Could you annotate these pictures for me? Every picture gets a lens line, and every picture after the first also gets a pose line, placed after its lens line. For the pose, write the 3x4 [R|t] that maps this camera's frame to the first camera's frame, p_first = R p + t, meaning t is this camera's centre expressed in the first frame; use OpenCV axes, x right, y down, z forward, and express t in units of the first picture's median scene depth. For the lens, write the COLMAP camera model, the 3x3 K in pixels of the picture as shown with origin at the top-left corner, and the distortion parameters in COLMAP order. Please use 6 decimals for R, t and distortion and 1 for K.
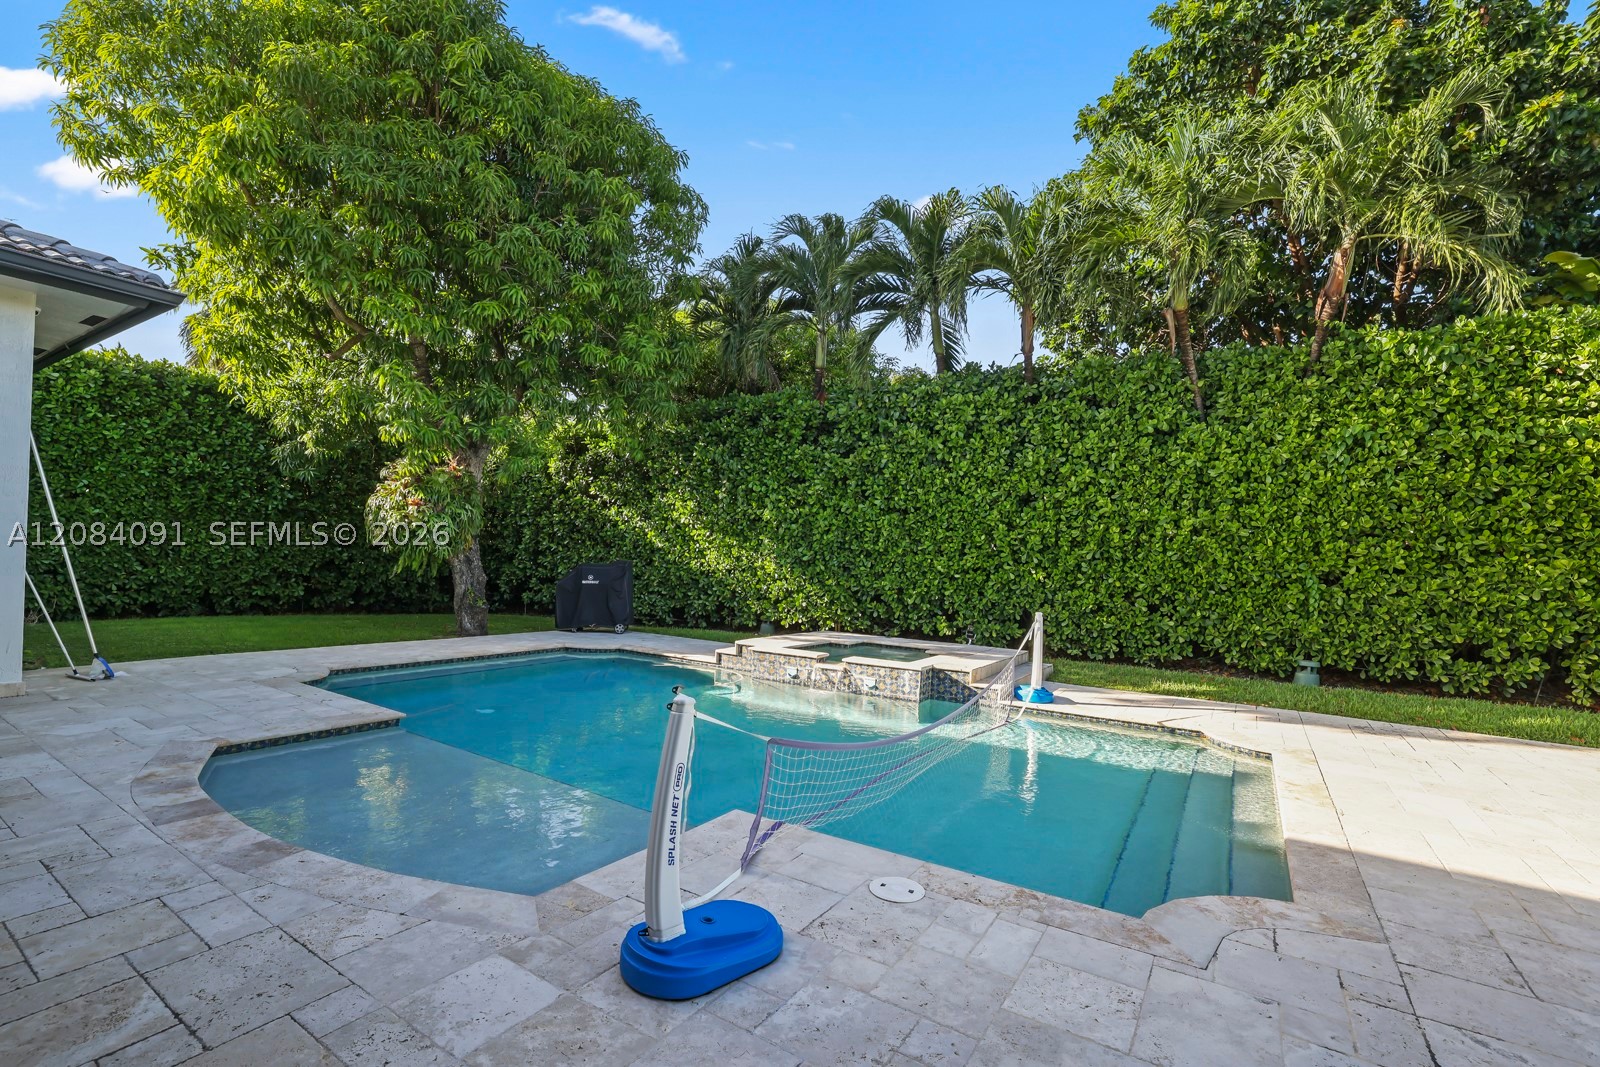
lens RADIAL K [[707.2, 0, 804.9], [0, 707.2, 548.4], [0, 0, 1]] dist [-0.045215, 0.016230]
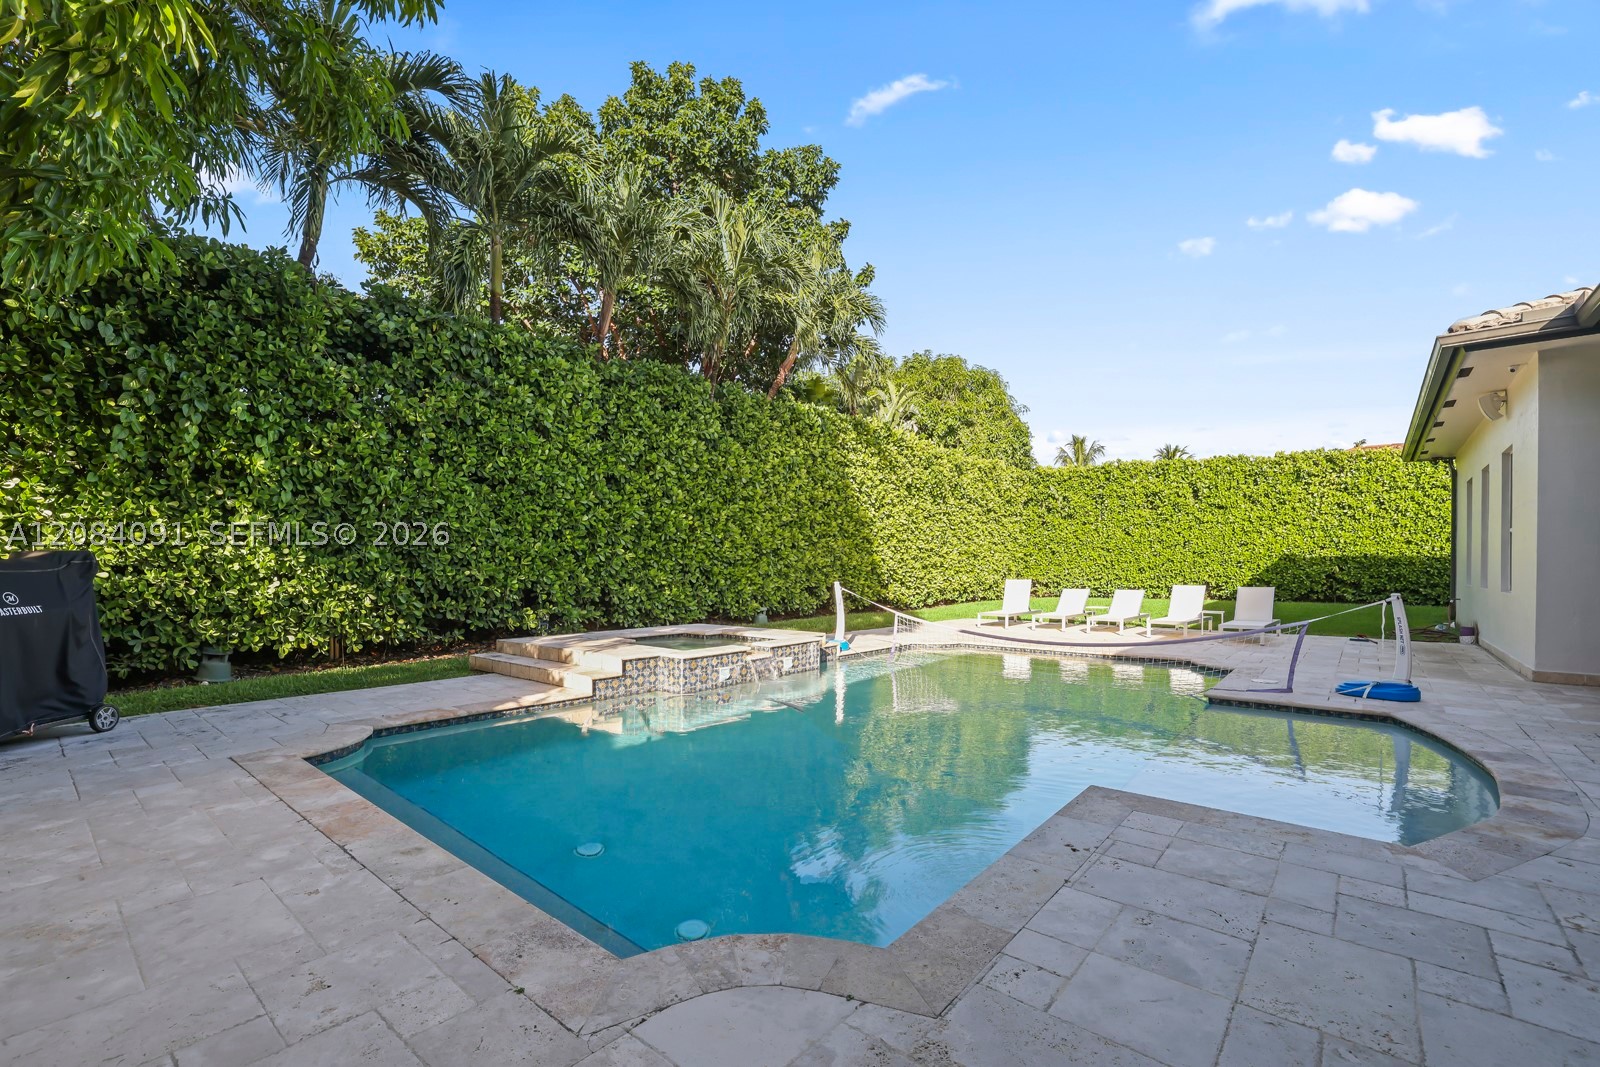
lens RADIAL K [[699.3, 0, 772.4], [0, 699.3, 559.5], [0, 0, 1]] dist [-0.043434, 0.015296]
pose [[0.162423, -0.031776, 0.986209, -0.760590], [-0.012863, 0.999328, 0.034317, 0.005309], [-0.986637, -0.018260, 0.161905, 0.723030]]
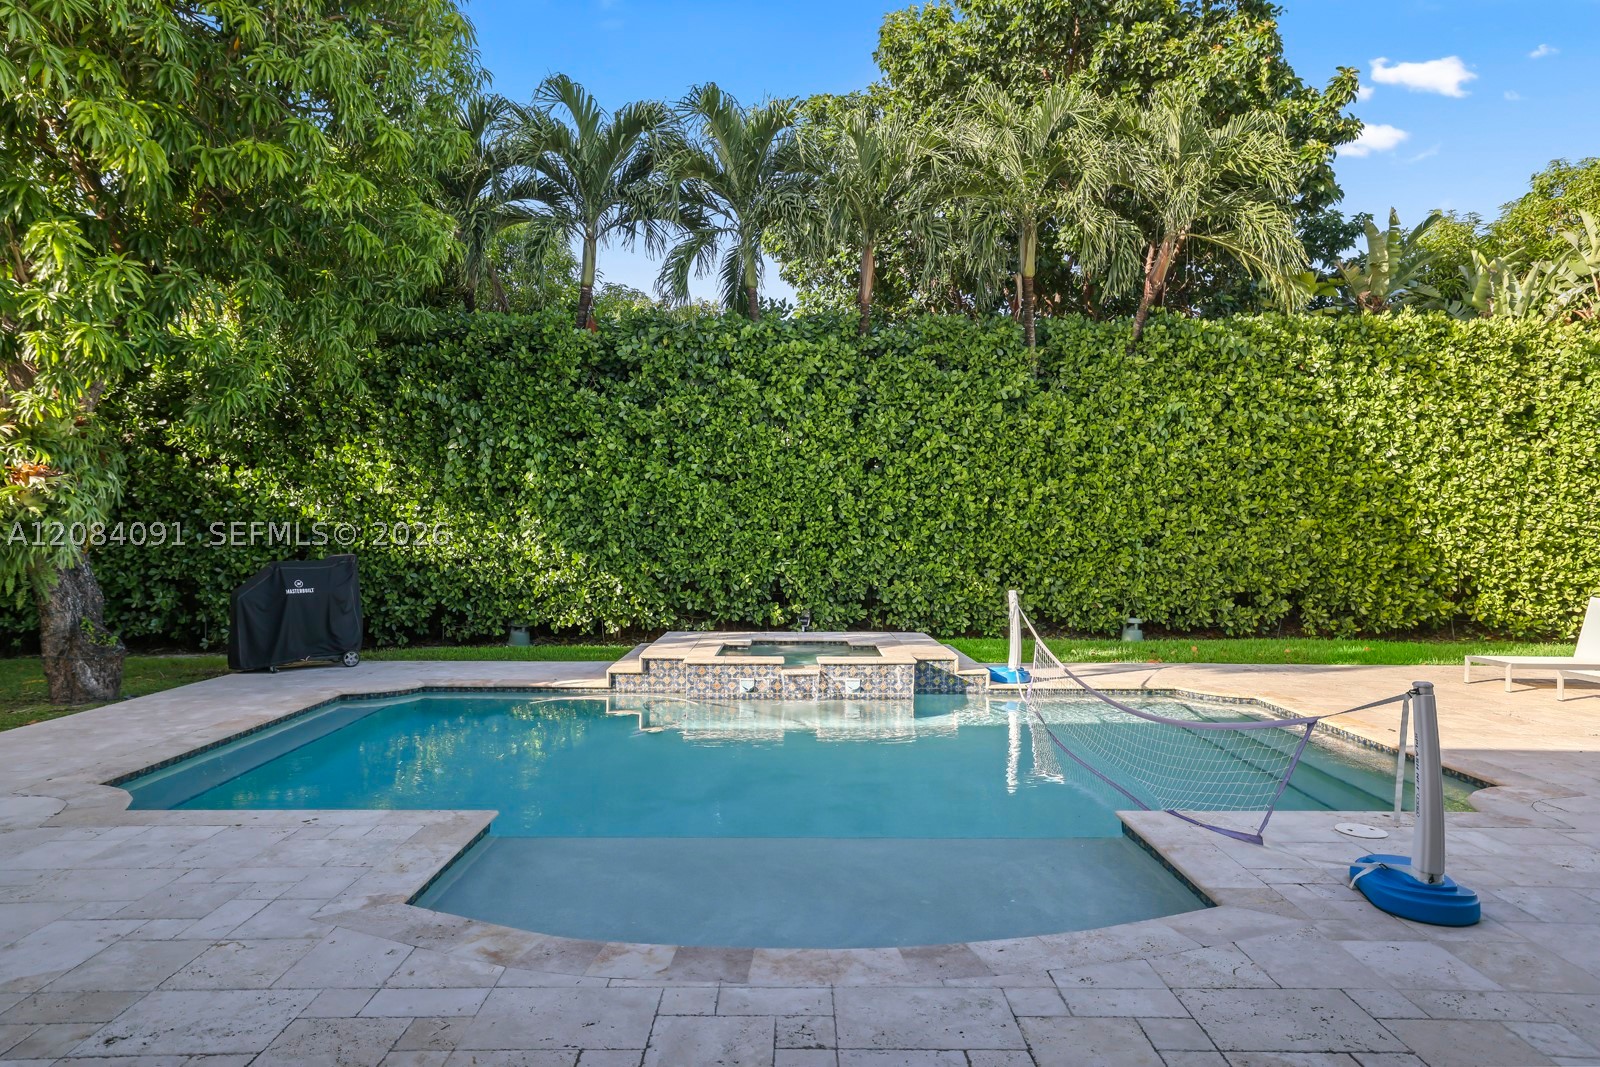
lens RADIAL K [[933.5, 0, 793.5], [0, 933.5, 522.3], [0, 0, 1]] dist [-0.017000, 0.003540]
pose [[0.844470, -0.030929, 0.534708, -0.486307], [0.021833, 0.999489, 0.023332, -0.031916], [-0.535157, -0.008028, 0.844715, 0.057909]]
